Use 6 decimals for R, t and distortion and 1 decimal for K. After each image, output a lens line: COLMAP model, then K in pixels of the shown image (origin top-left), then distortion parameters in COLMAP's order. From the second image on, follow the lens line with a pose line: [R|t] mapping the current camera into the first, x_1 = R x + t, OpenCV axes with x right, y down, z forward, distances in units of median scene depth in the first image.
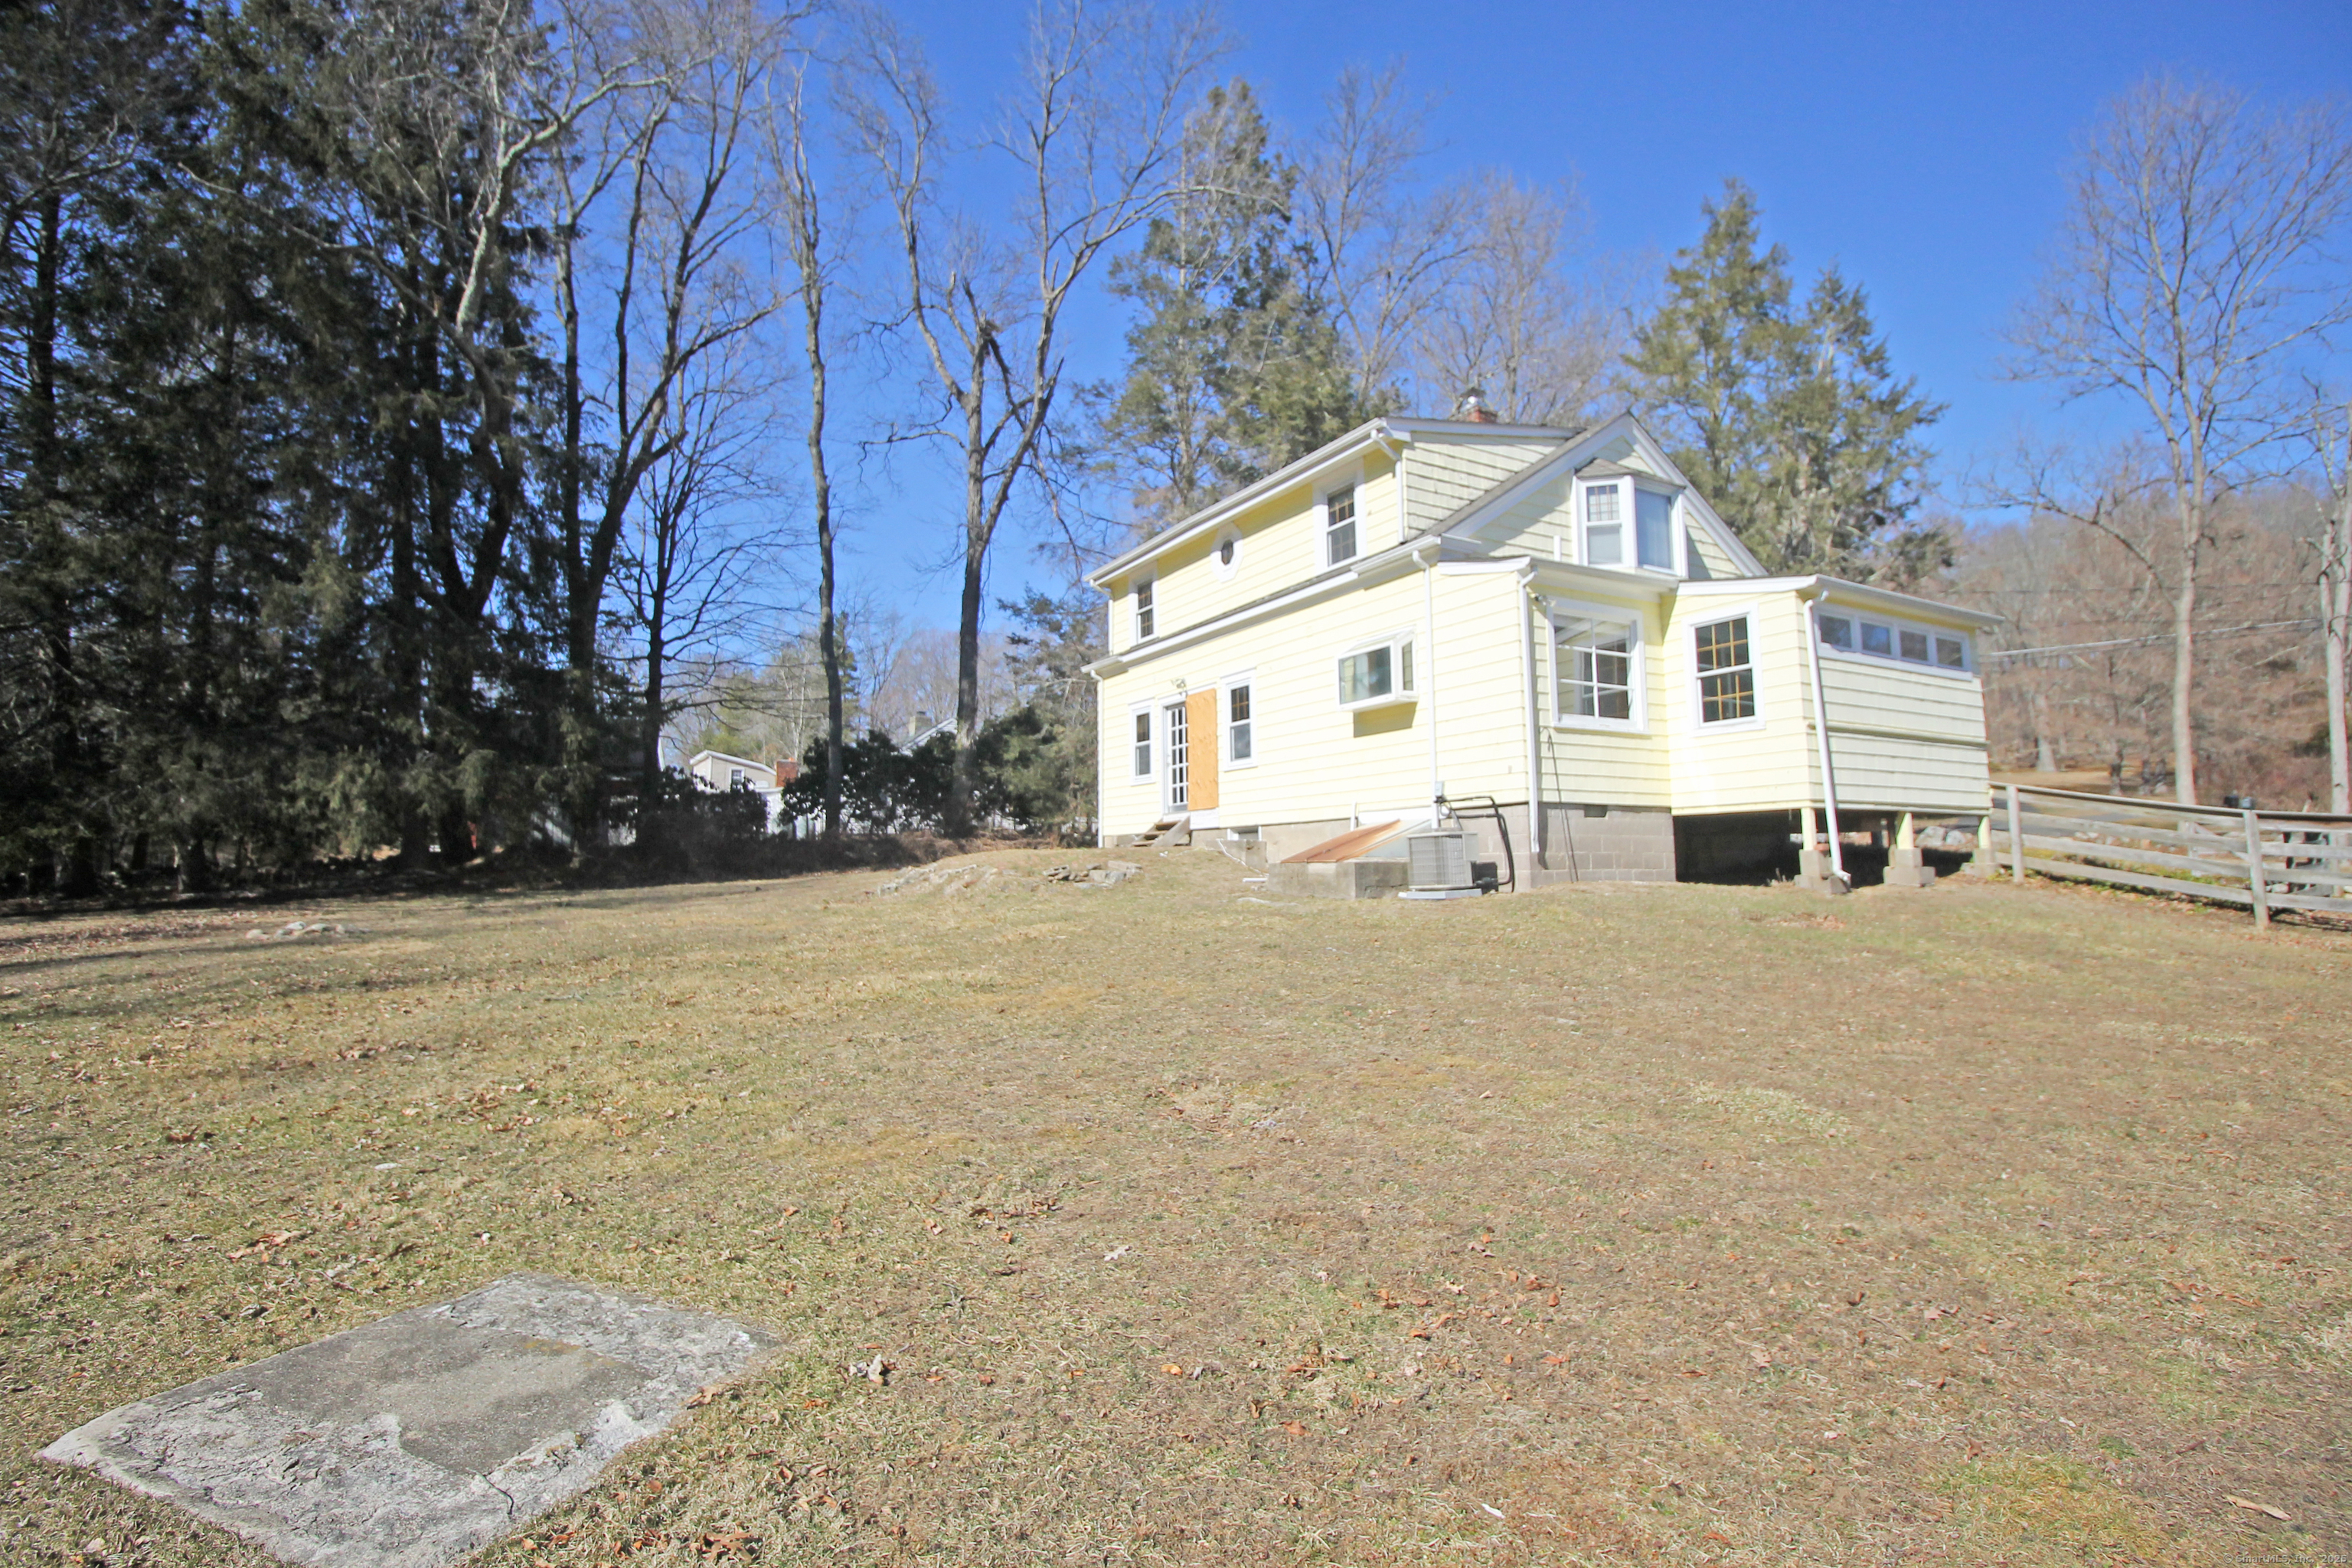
lens RADIAL K [[1115.5, 0, 1173.7], [0, 1115.5, 777.1], [0, 0, 1]] dist [-0.000229, -0.015040]
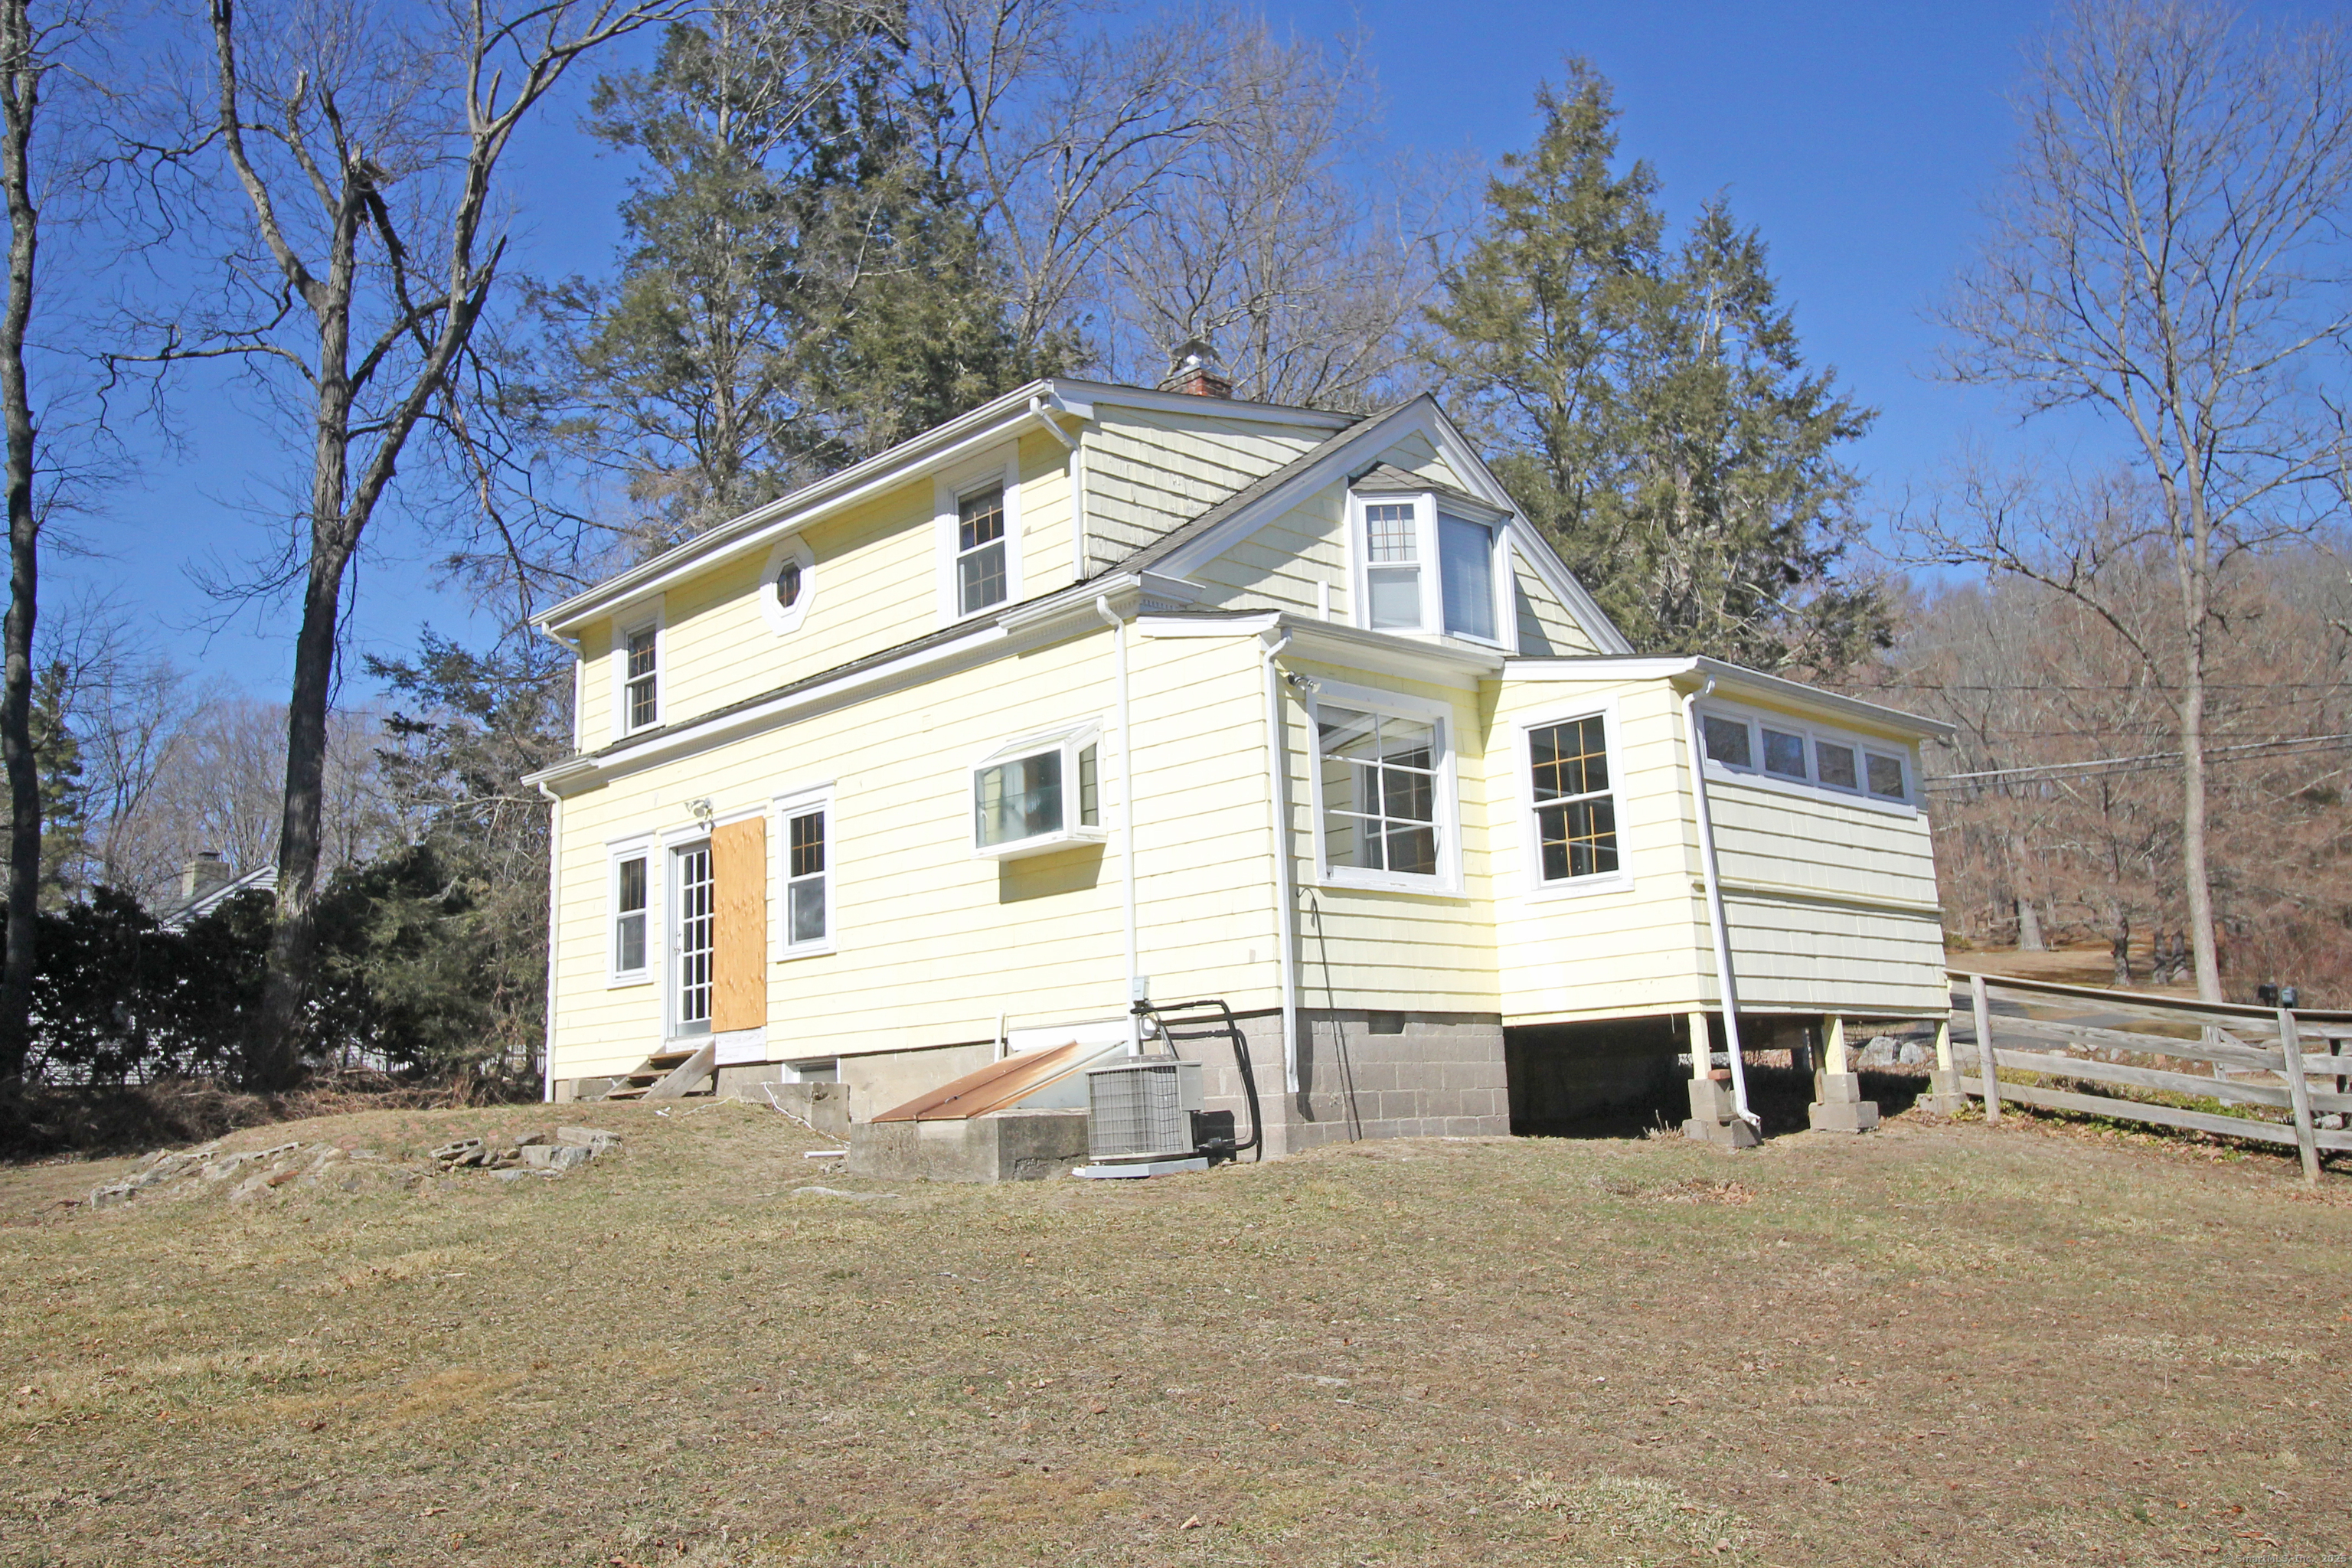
lens RADIAL K [[1897.0, 0, 1183.0], [0, 1897.0, 775.6], [0, 0, 1]] dist [0.015092, -0.014635]
pose [[0.969371, 0.016118, 0.245072, 0.005480], [0.008555, 0.995023, -0.099282, -0.001392], [-0.245452, 0.098338, 0.964408, -0.000095]]
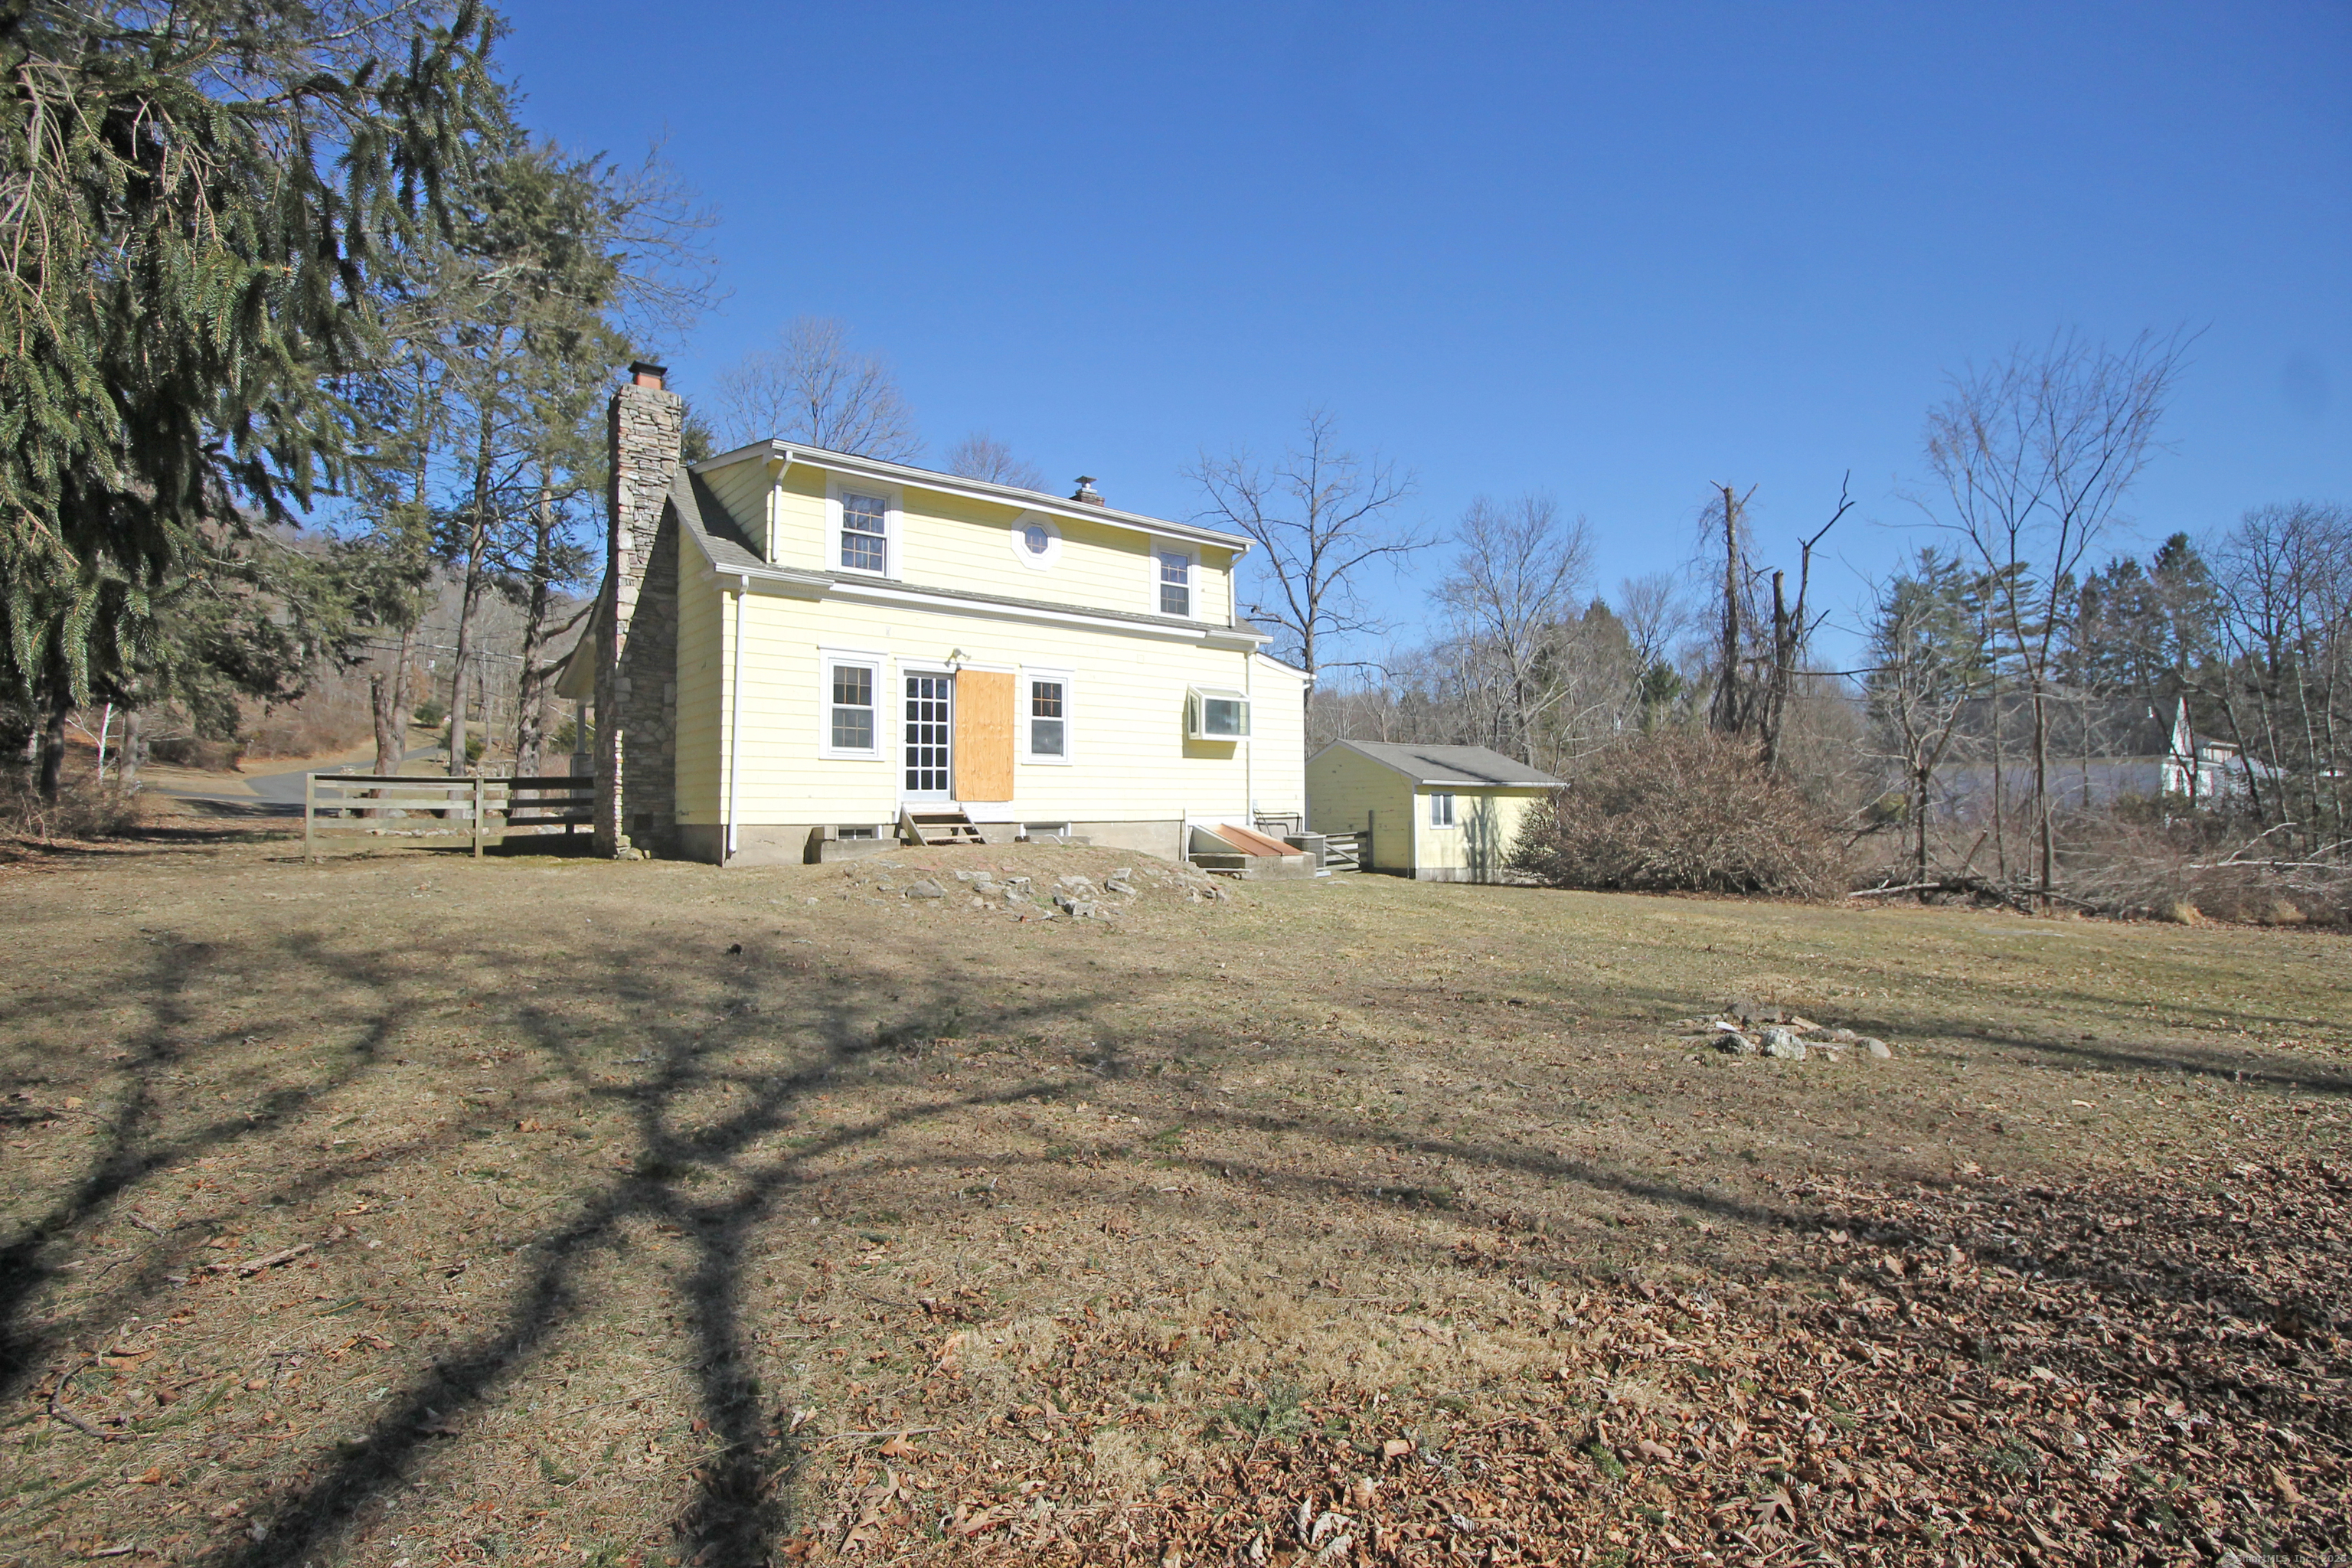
lens RADIAL K [[1115.5, 0, 1173.7], [0, 1115.5, 777.1], [0, 0, 1]] dist [-0.000229, -0.015040]
pose [[-0.152324, 0.050755, 0.987027, -0.766264], [-0.074888, 0.995217, -0.062733, 0.046978], [-0.985489, -0.083472, -0.147794, 0.837844]]
